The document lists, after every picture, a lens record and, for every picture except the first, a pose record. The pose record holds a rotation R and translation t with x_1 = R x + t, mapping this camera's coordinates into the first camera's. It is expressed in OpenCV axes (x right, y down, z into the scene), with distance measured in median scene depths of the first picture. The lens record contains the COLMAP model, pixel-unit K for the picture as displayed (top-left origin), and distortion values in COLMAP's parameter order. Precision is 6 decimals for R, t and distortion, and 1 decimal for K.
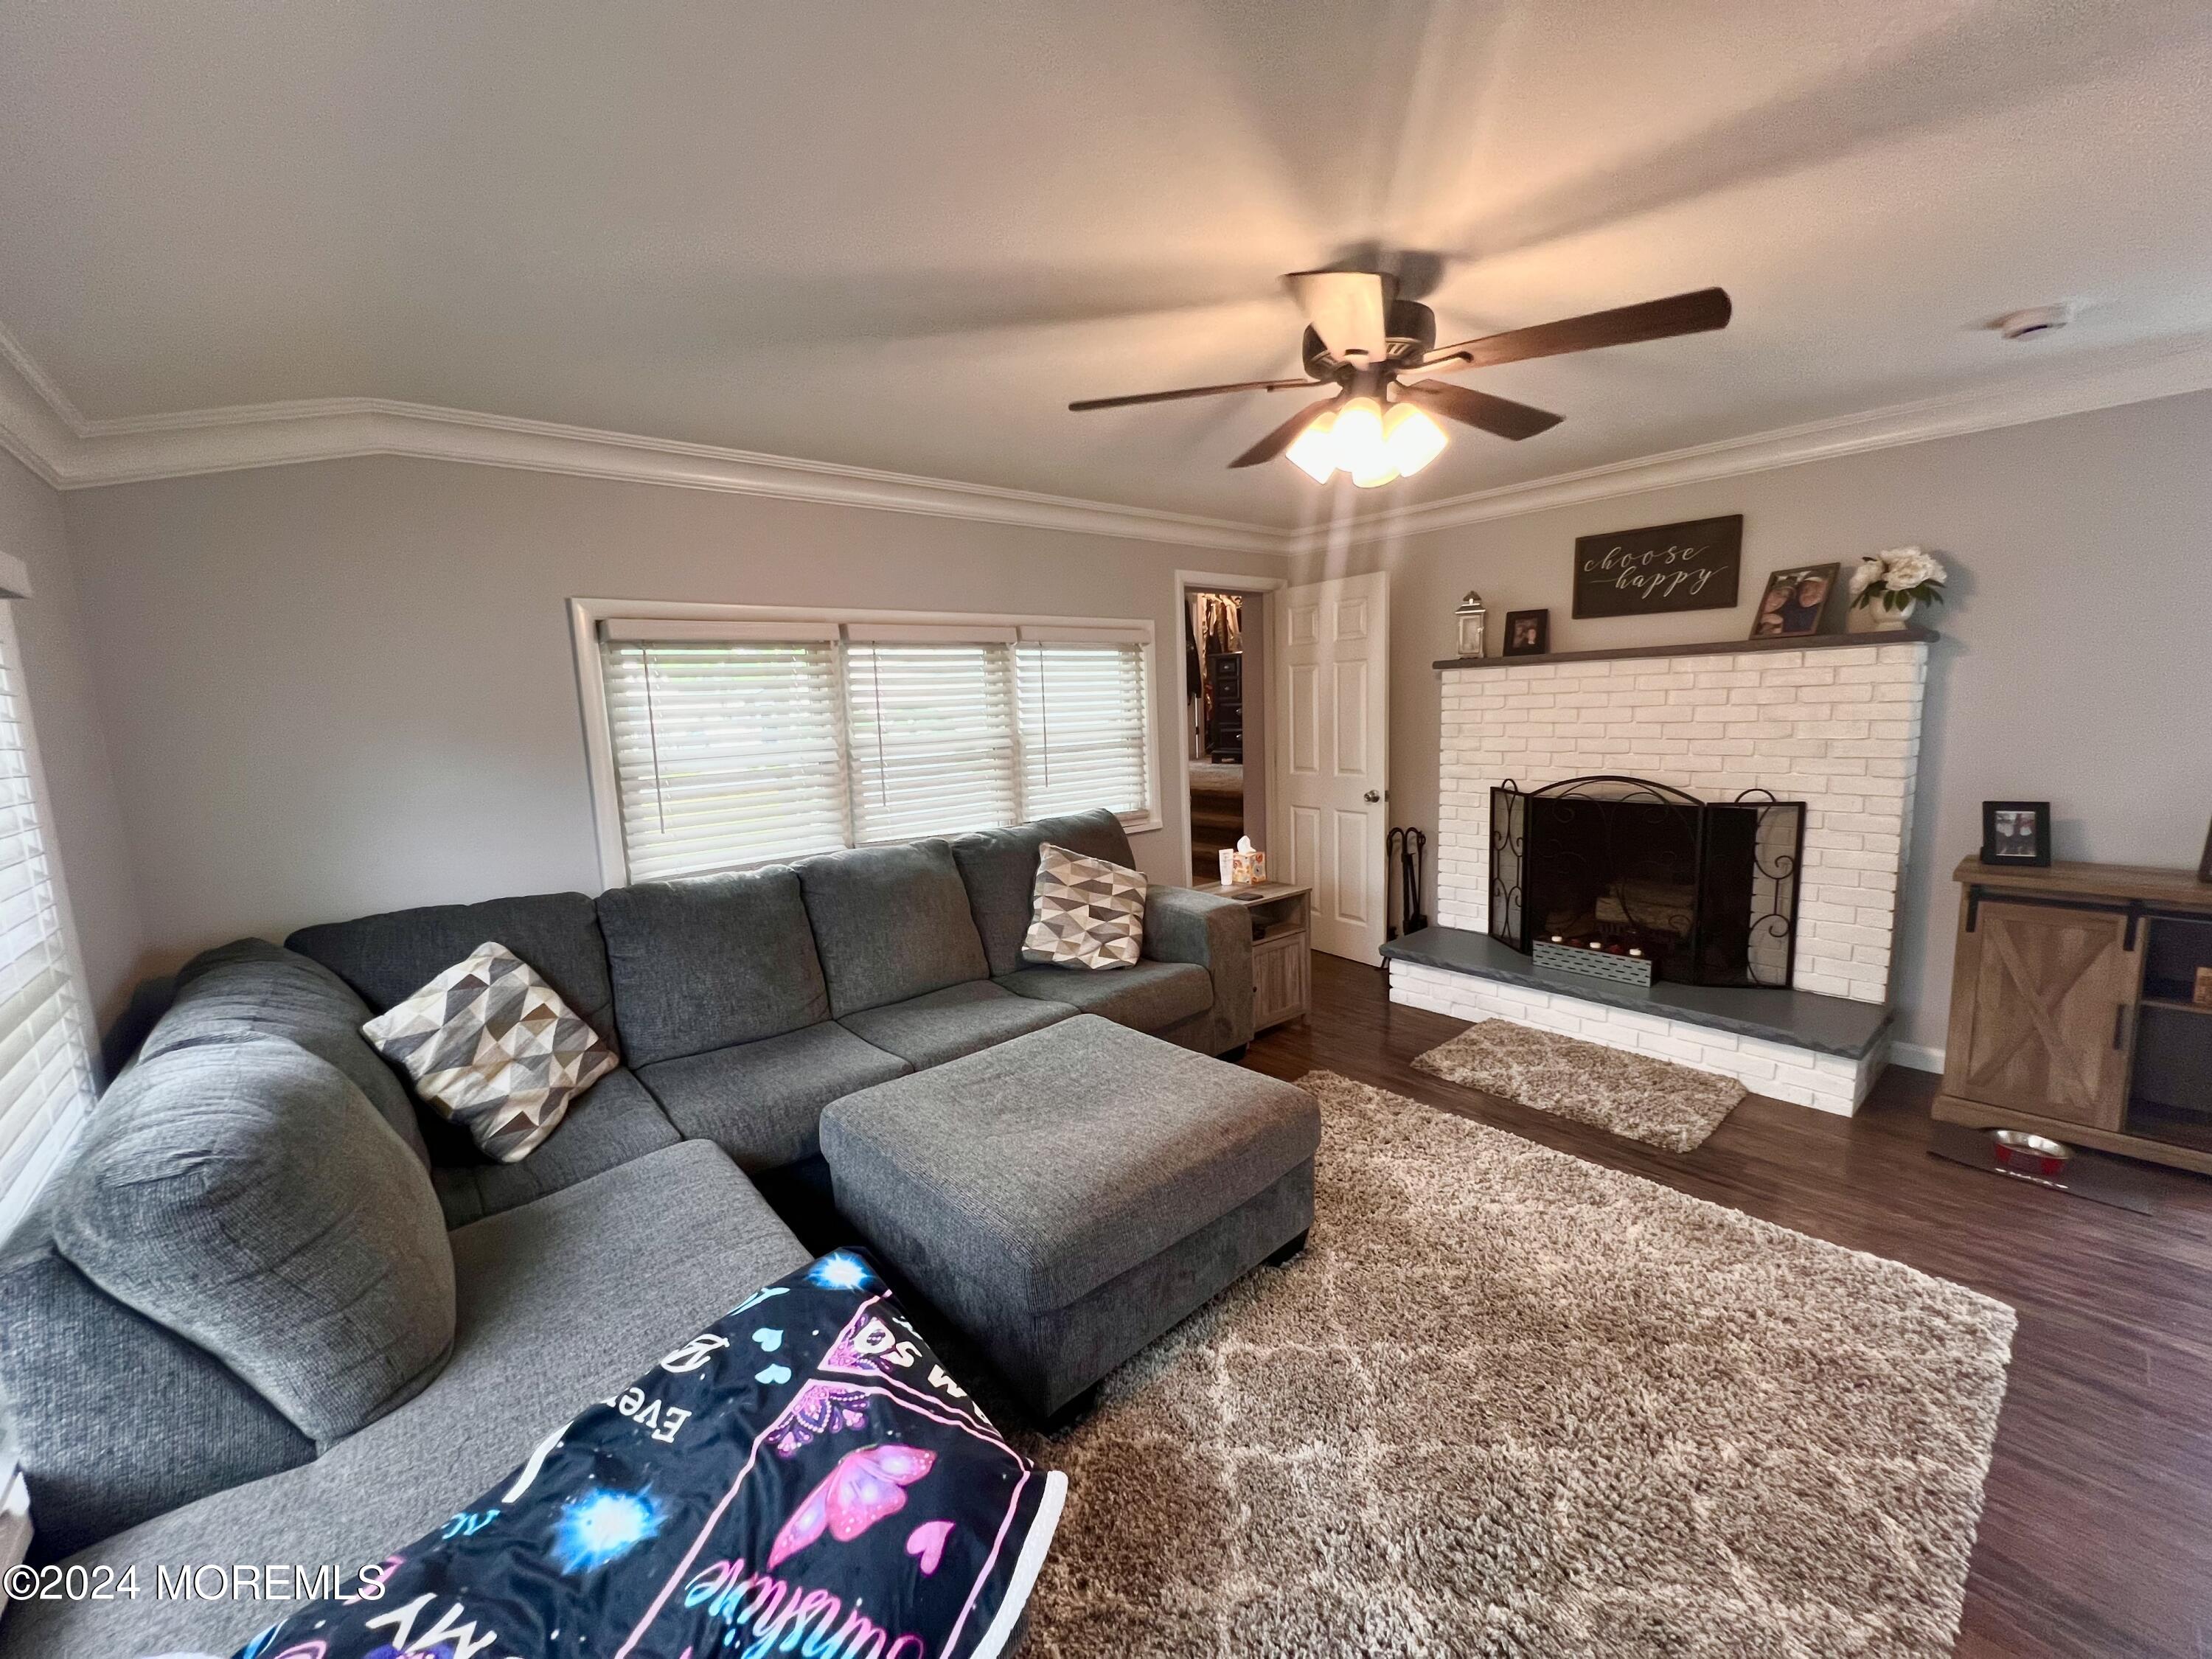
lens RADIAL K [[877.0, 0, 1095.5], [0, 877.0, 832.0], [0, 0, 1]] dist [-0.002322, 0.001020]
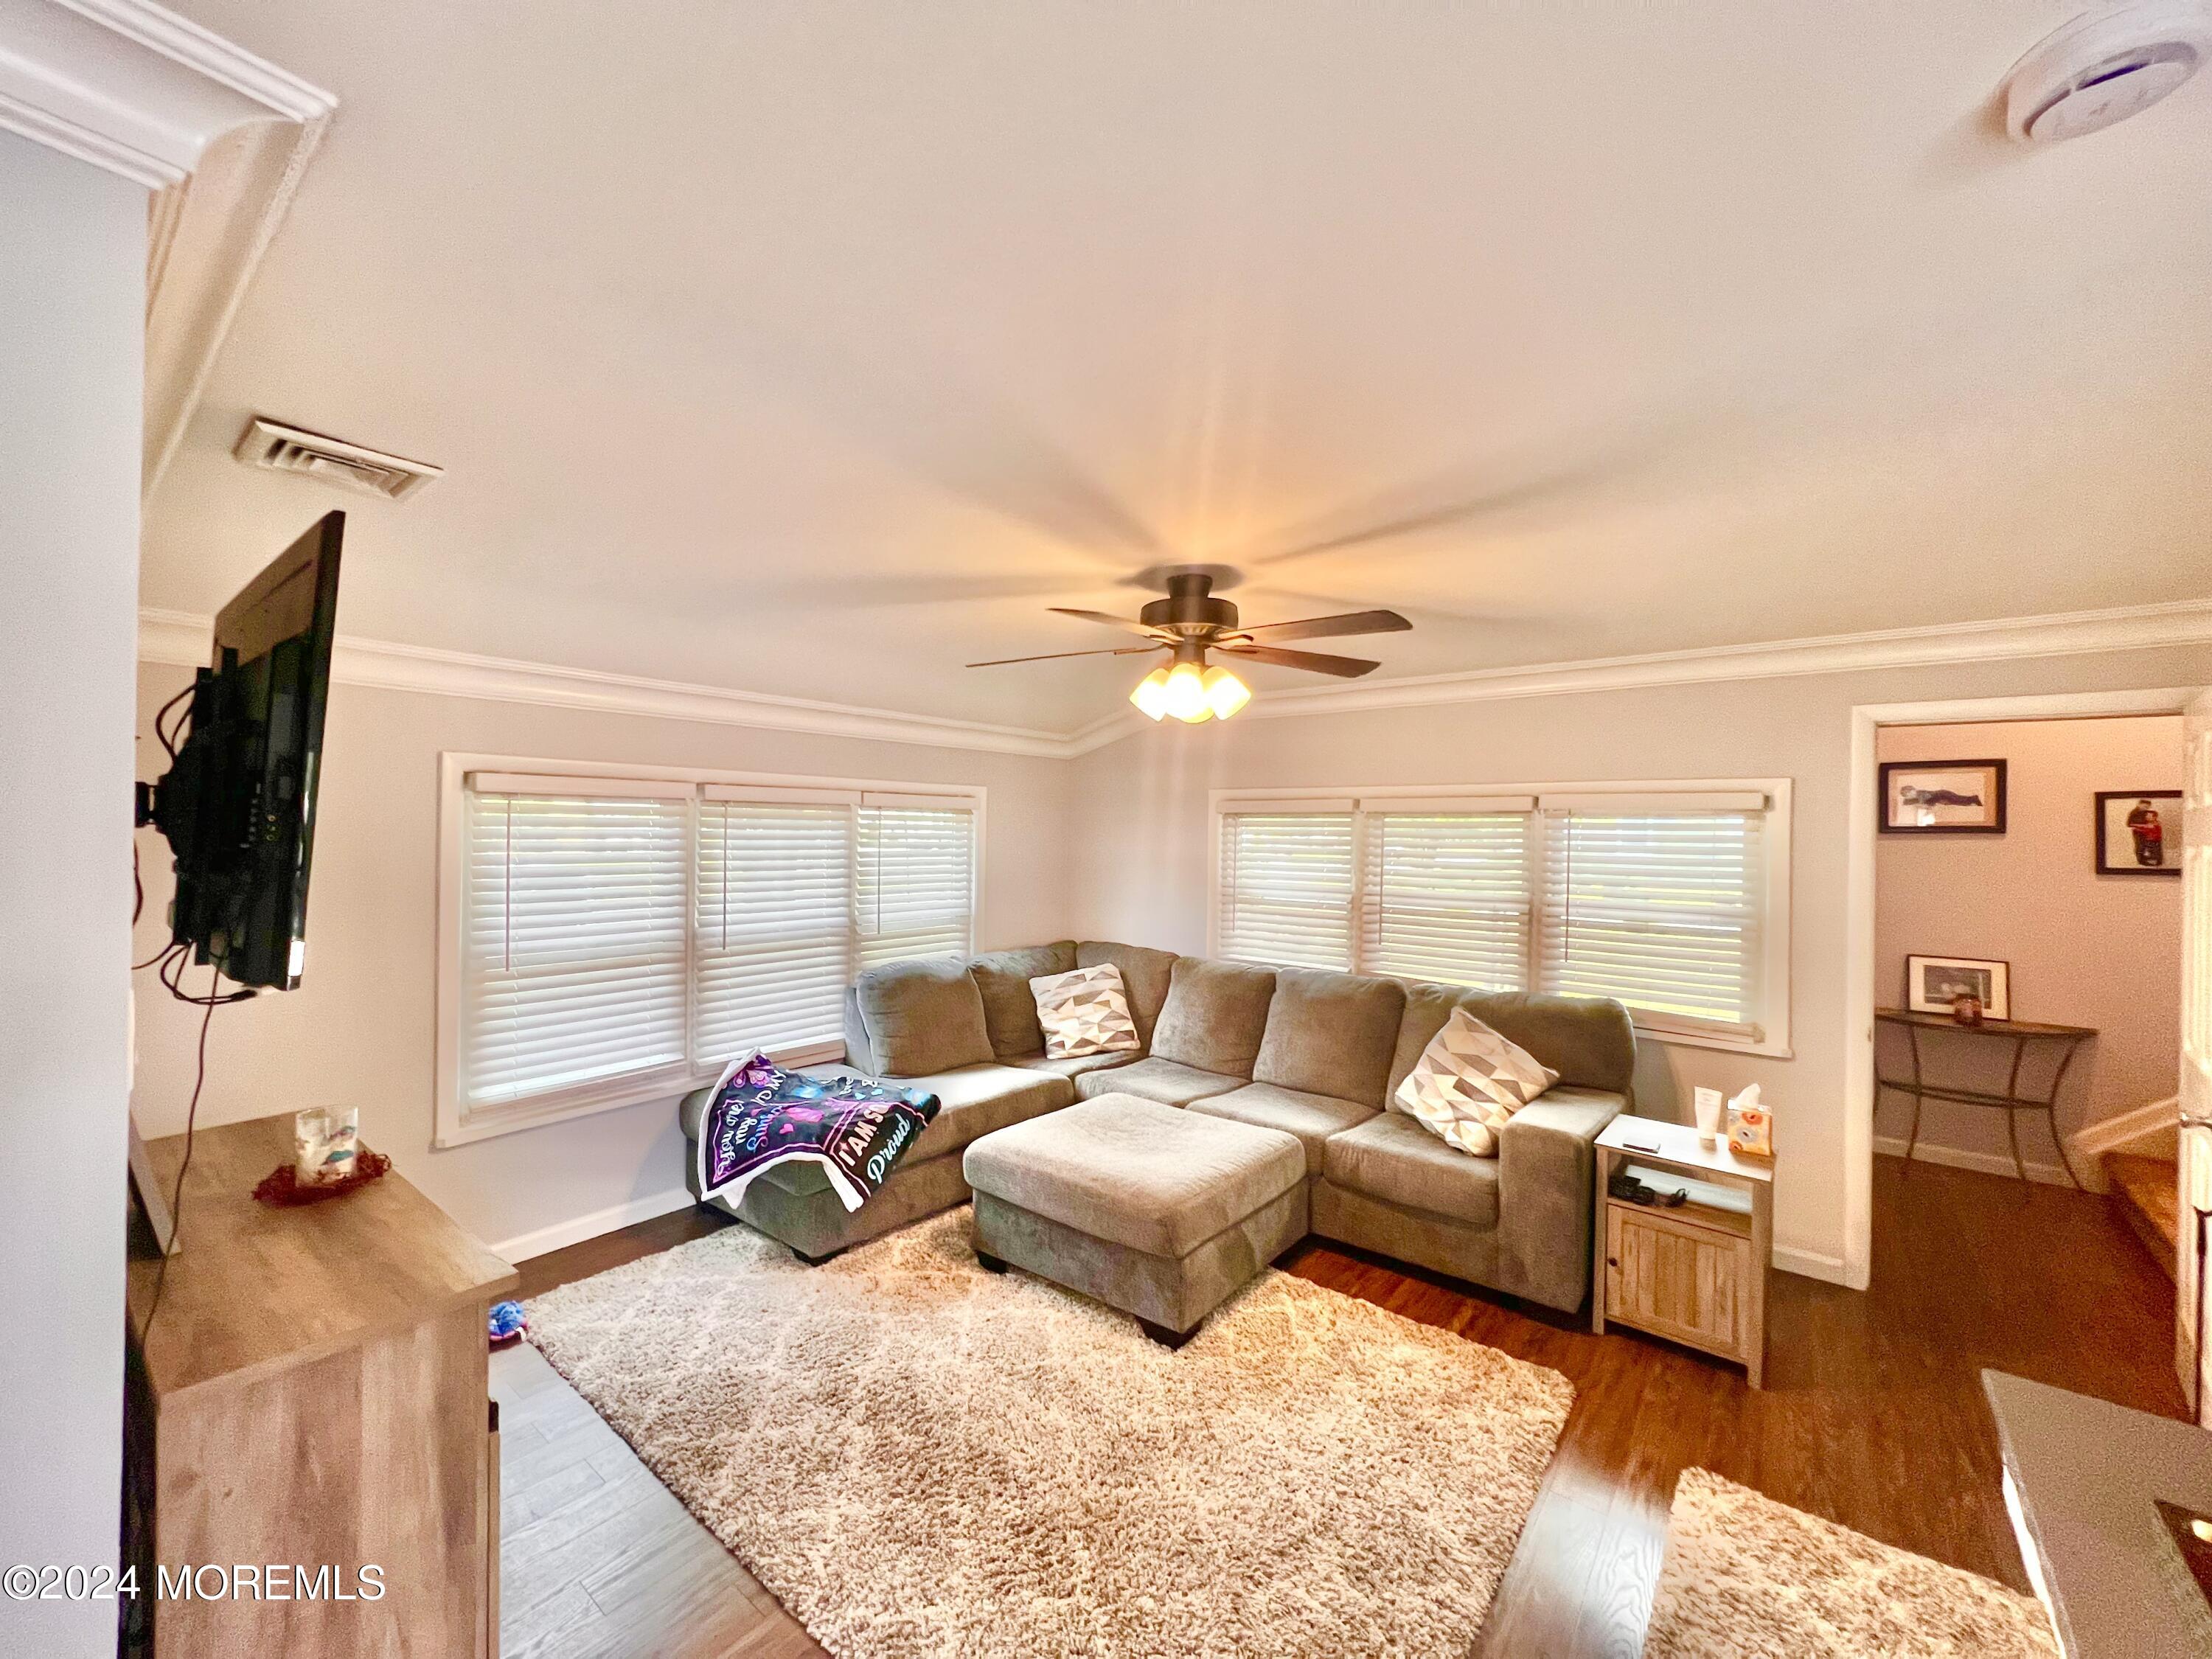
lens RADIAL K [[877.0, 0, 1096.6], [0, 877.0, 822.5], [0, 0, 1]] dist [-0.002322, 0.001020]
pose [[0.188694, 0.037042, -0.981337, 0.956388], [-0.165902, 0.986128, 0.005323, -0.150716], [0.967921, 0.161801, 0.192222, 0.395180]]
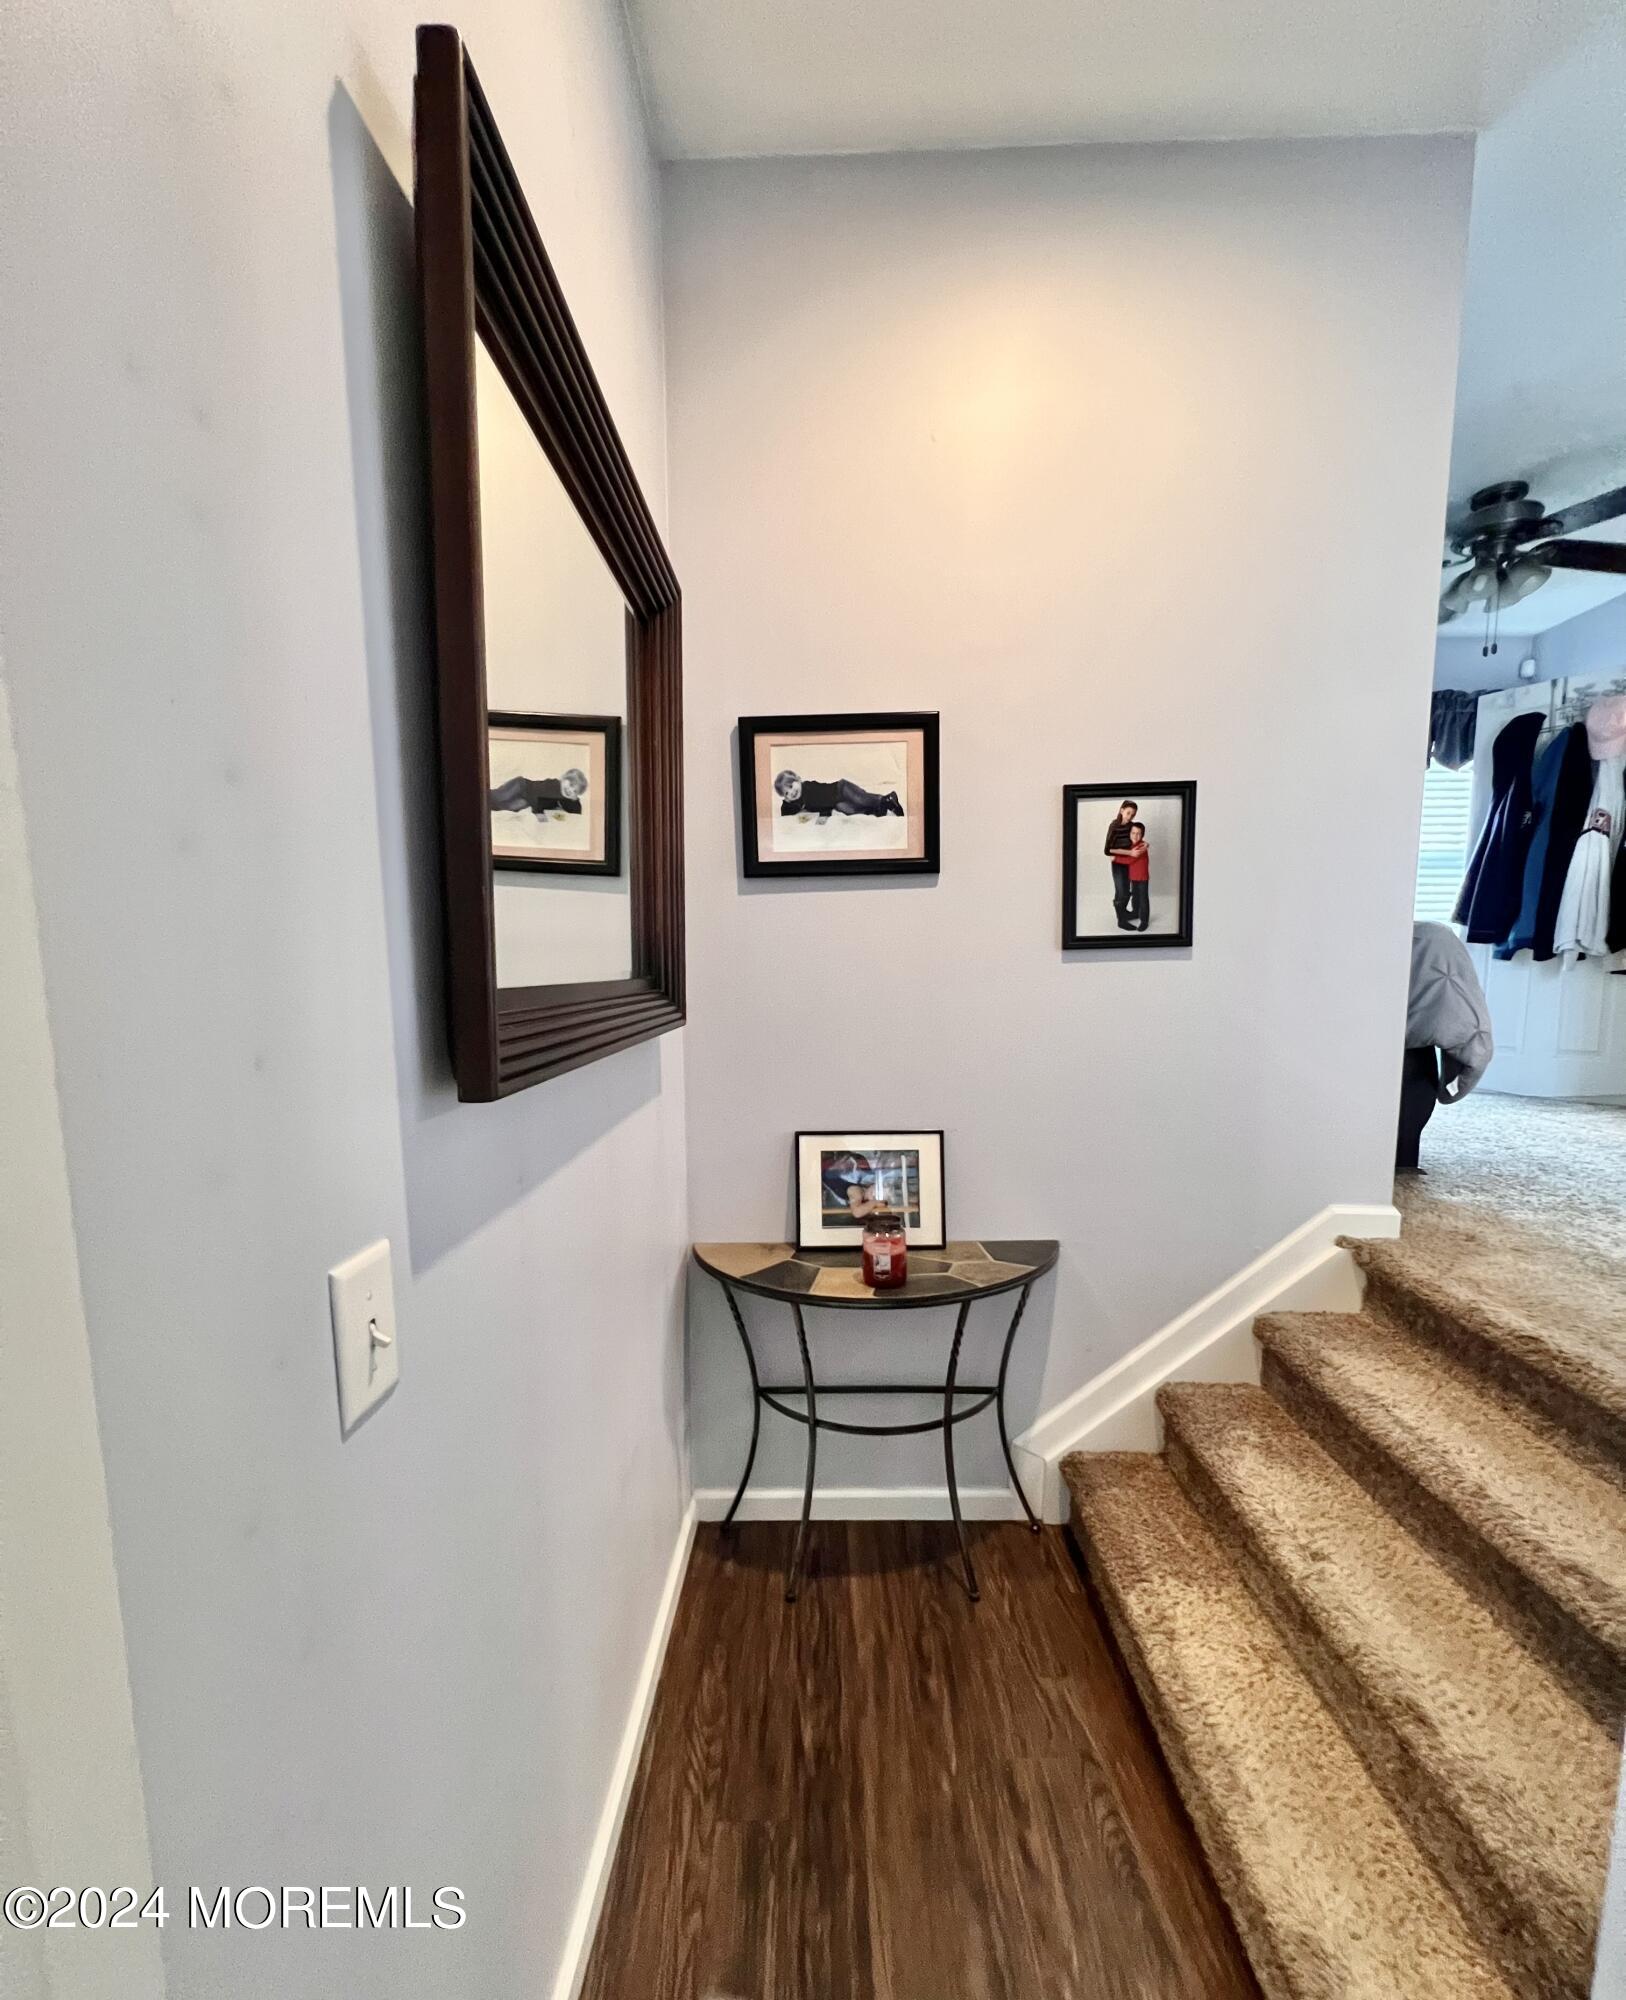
lens RADIAL K [[856.2, 0, 815.4], [0, 856.2, 1000.6], [0, 0, 1]] dist [-0.004820, -0.000132]
pose [[0.755627, 0.115565, -0.644726, 0.251745], [-0.111932, 0.992616, 0.046737, -0.284081], [0.645367, 0.036850, 0.762983, 1.467488]]
